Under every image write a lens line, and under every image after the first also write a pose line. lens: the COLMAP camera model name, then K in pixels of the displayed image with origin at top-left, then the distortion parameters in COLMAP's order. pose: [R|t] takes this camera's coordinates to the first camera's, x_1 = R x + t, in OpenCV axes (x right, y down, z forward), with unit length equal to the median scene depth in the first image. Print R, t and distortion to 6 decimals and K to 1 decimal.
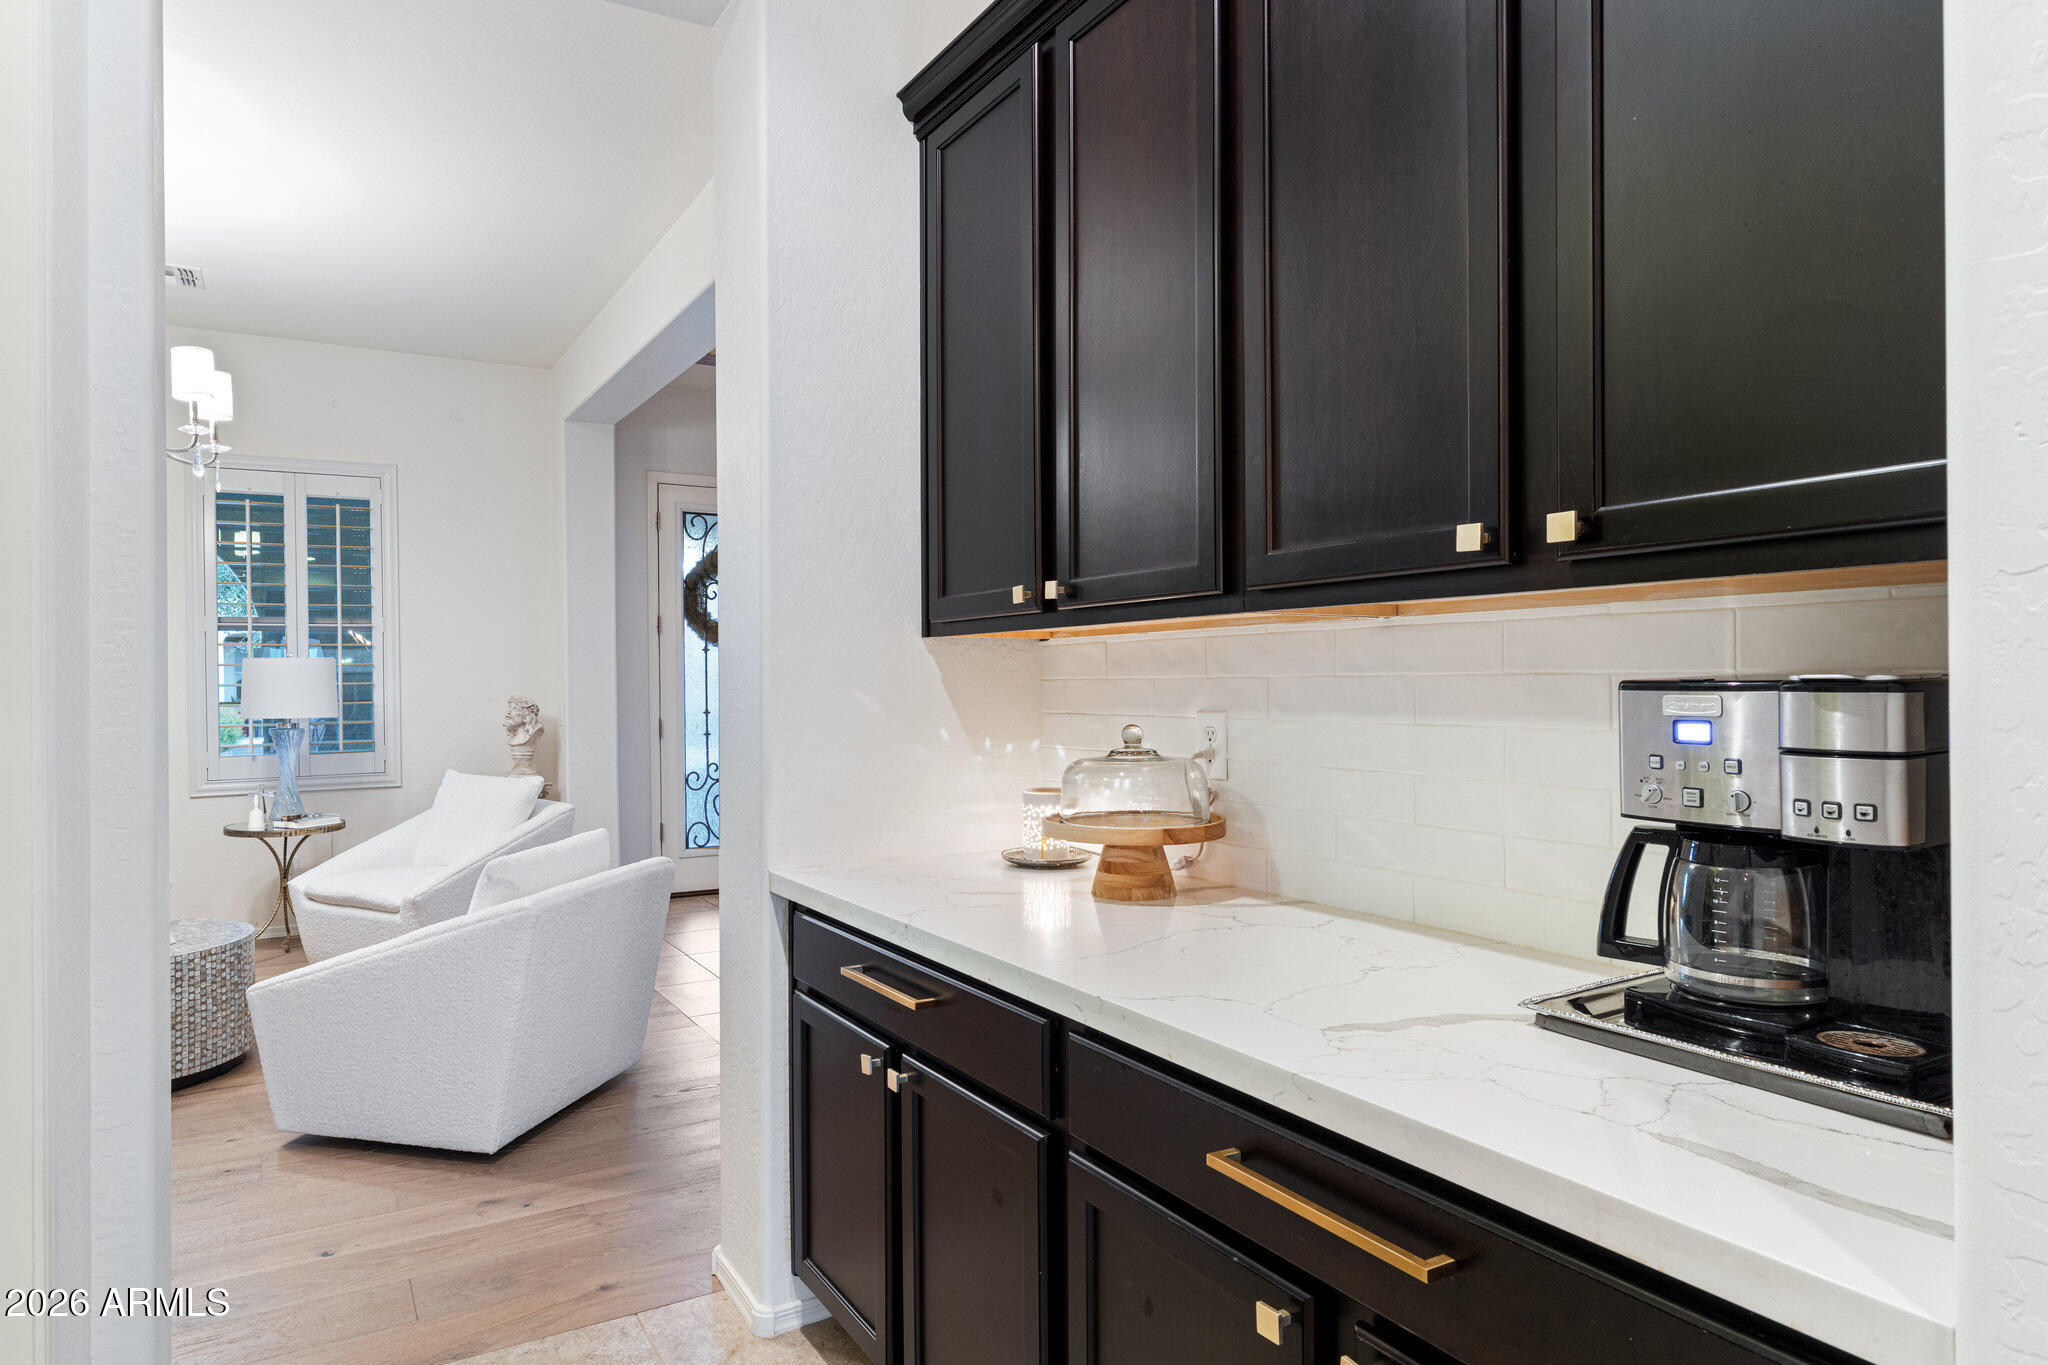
lens RADIAL K [[1085.0, 0, 1024.0], [0, 1085.0, 682.5], [0, 0, 1]] dist [0.000799, -0.000013]
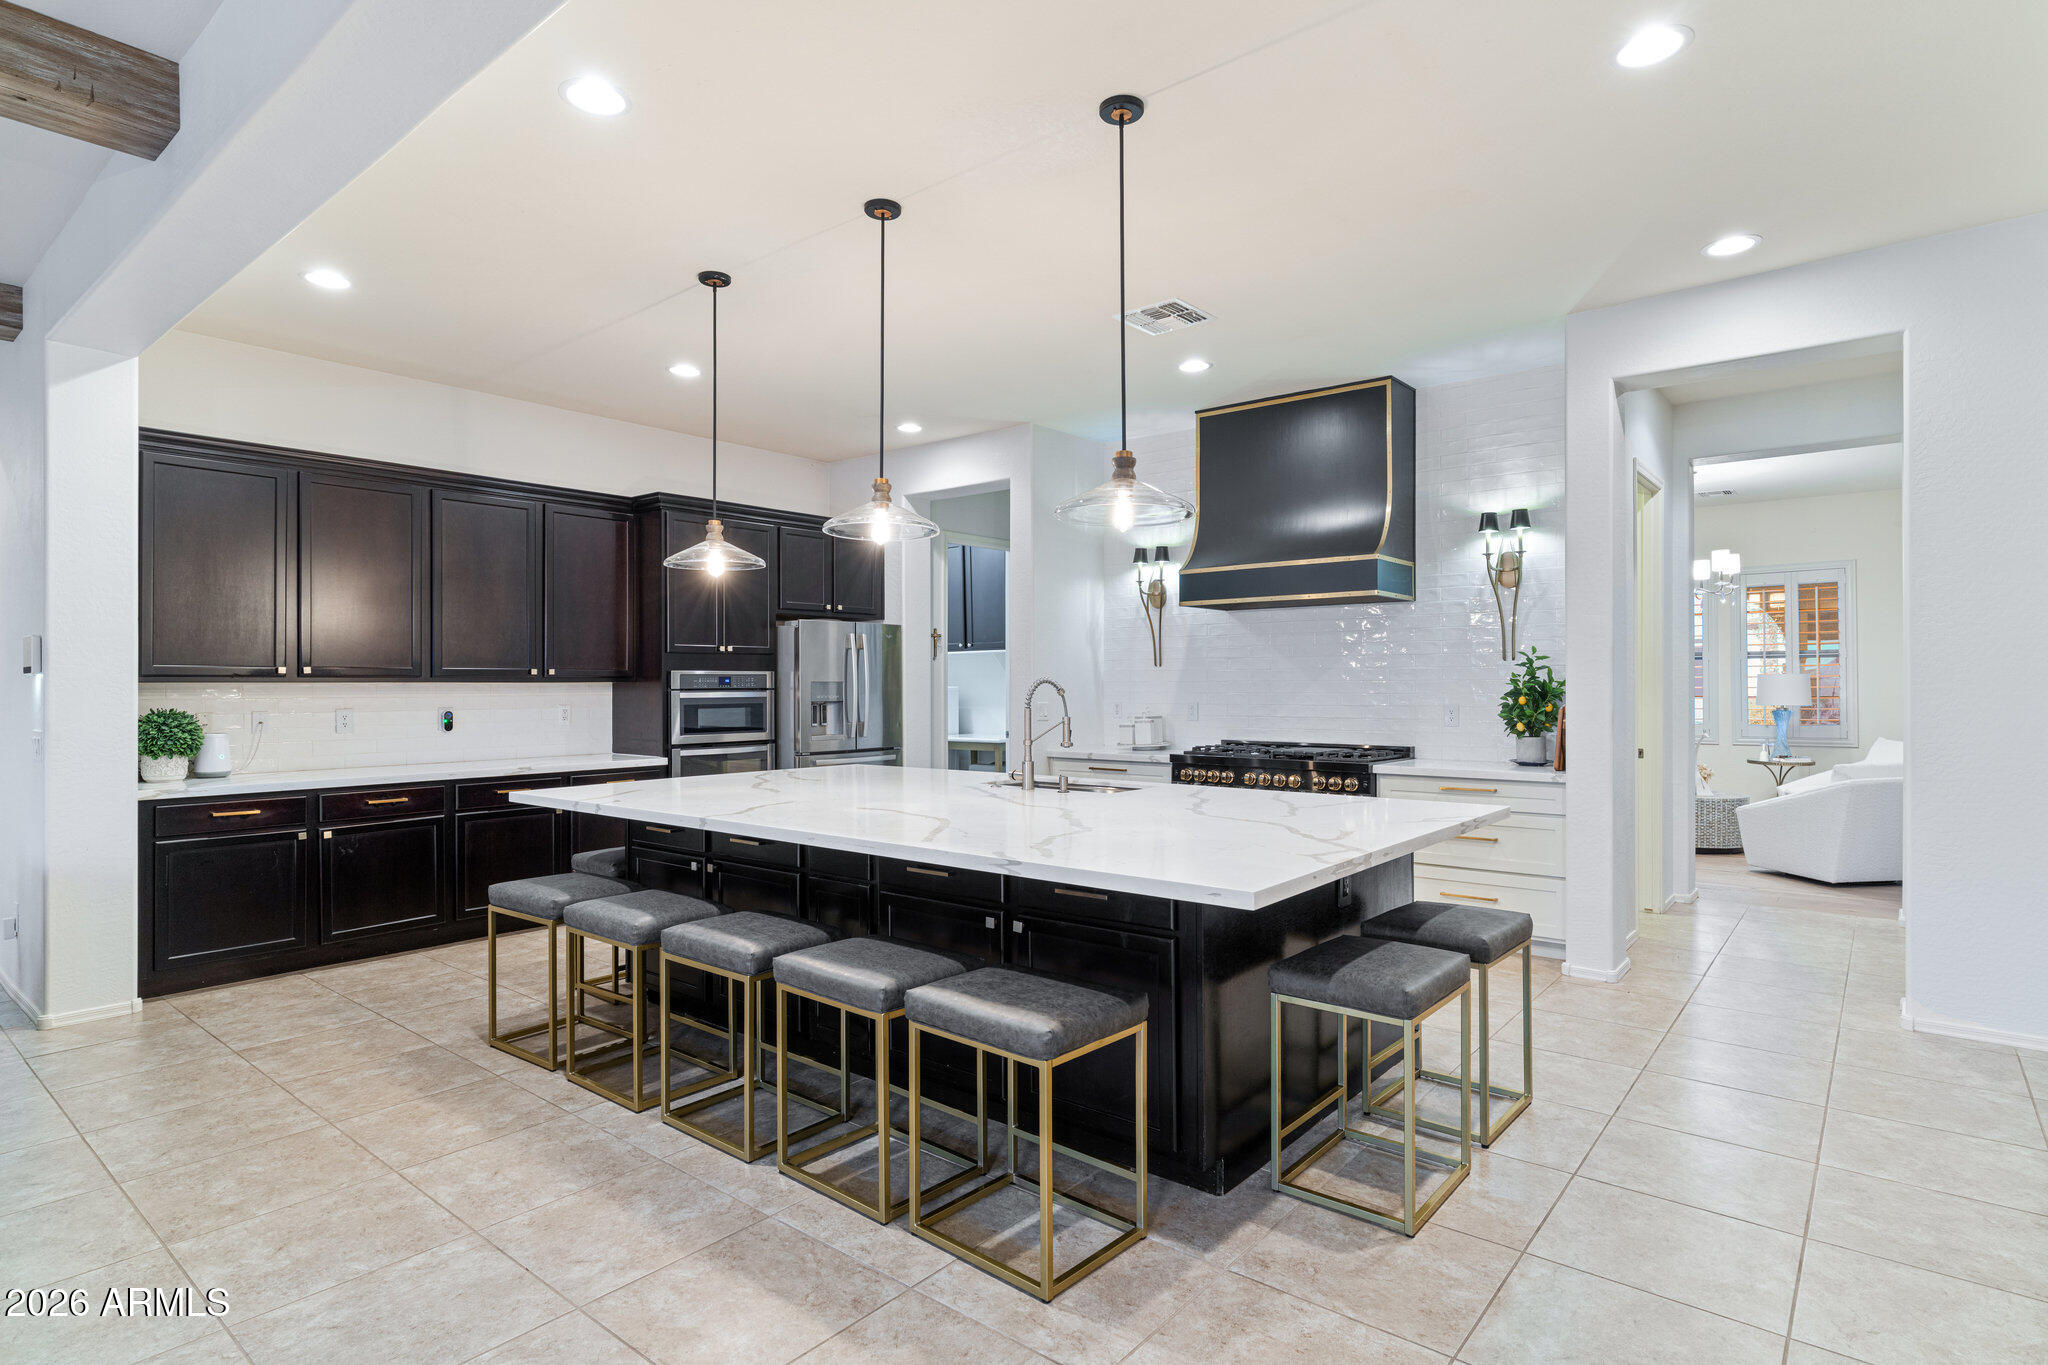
lens RADIAL K [[1055.3, 0, 1024.0], [0, 1055.3, 682.5], [0, 0, 1]] dist [-0.001971, 0.000155]
pose [[0.283883, 0.004810, -0.958847, 0.680684], [0.000226, 0.999987, 0.005083, -0.017079], [0.958859, -0.001659, 0.283878, -0.760643]]
